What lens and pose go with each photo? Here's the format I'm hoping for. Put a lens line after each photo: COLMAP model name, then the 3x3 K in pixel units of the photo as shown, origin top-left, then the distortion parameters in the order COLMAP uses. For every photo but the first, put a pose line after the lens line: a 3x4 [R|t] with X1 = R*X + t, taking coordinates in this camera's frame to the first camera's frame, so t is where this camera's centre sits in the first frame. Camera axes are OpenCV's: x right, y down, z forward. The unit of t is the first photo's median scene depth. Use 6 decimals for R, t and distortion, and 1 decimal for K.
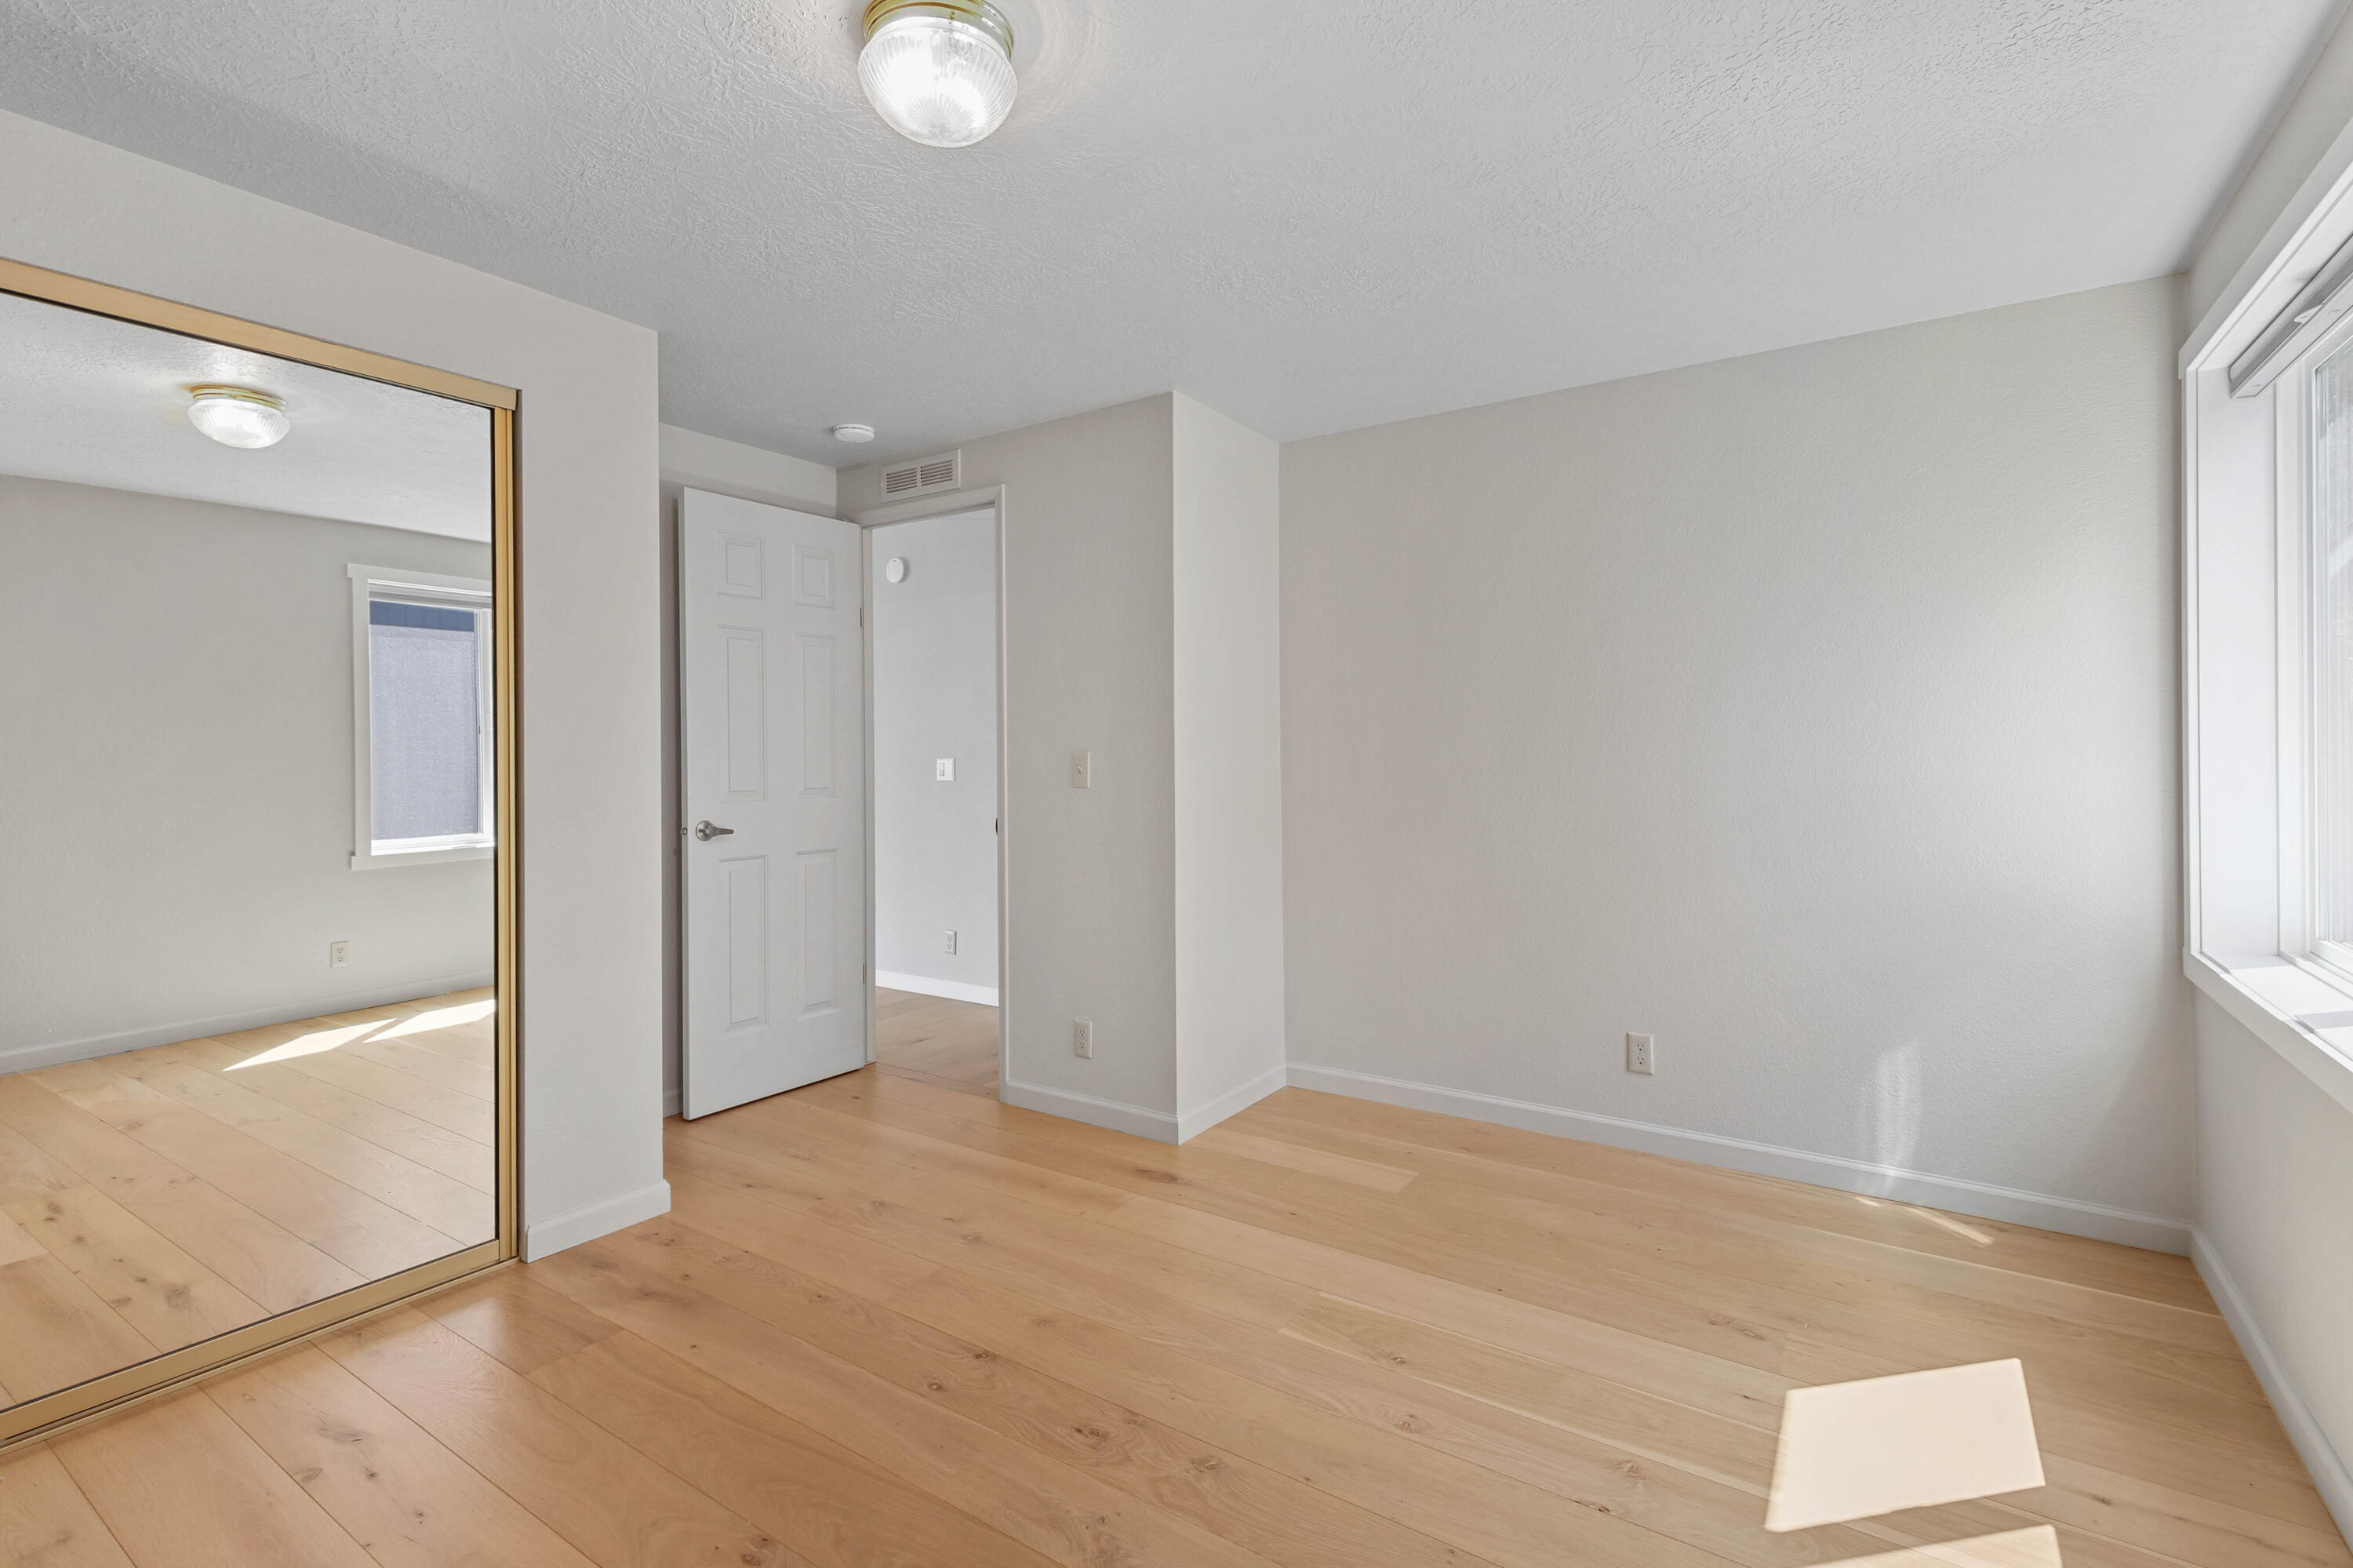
lens RADIAL K [[1086.7, 0, 1175.2], [0, 1086.7, 766.8], [0, 0, 1]] dist [-0.002040, -0.000204]
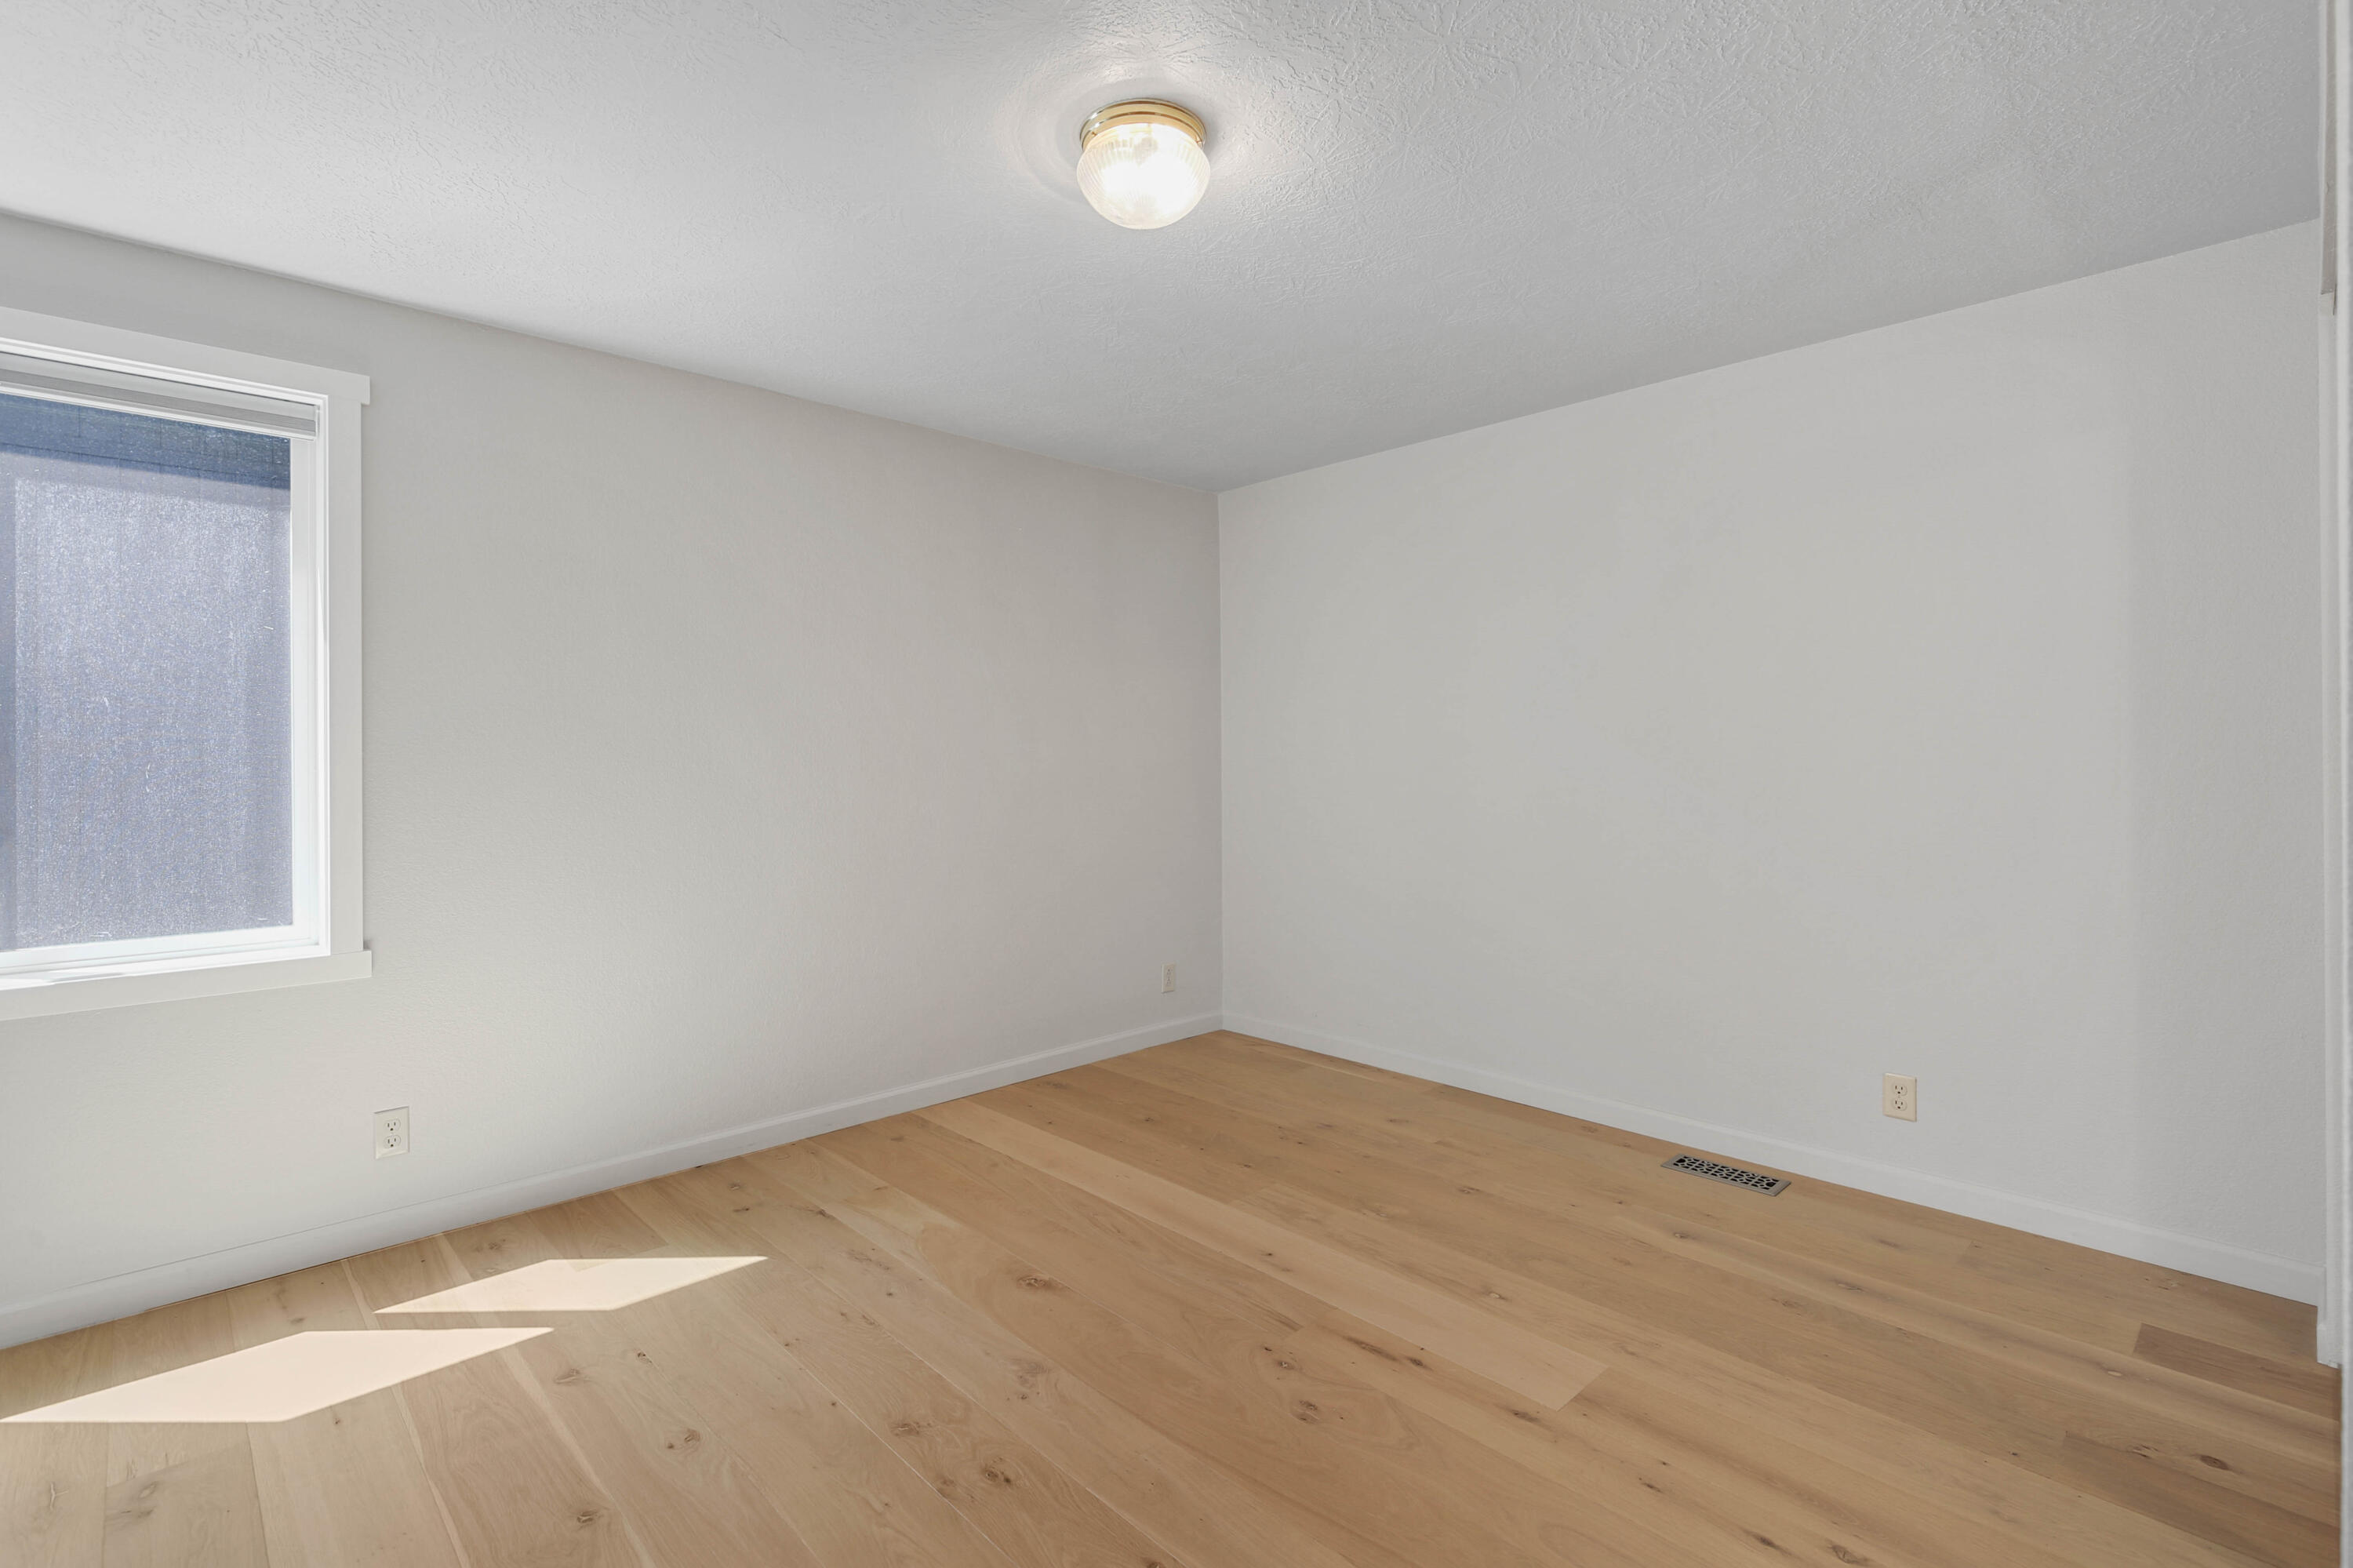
lens RADIAL K [[1086.7, 0, 1175.2], [0, 1086.7, 773.7], [0, 0, 1]] dist [-0.002040, -0.000204]
pose [[-0.975630, 0.008738, 0.219250, -0.441486], [0.013054, 0.999748, 0.018245, -0.000597], [-0.219035, 0.020662, -0.975498, 1.887200]]
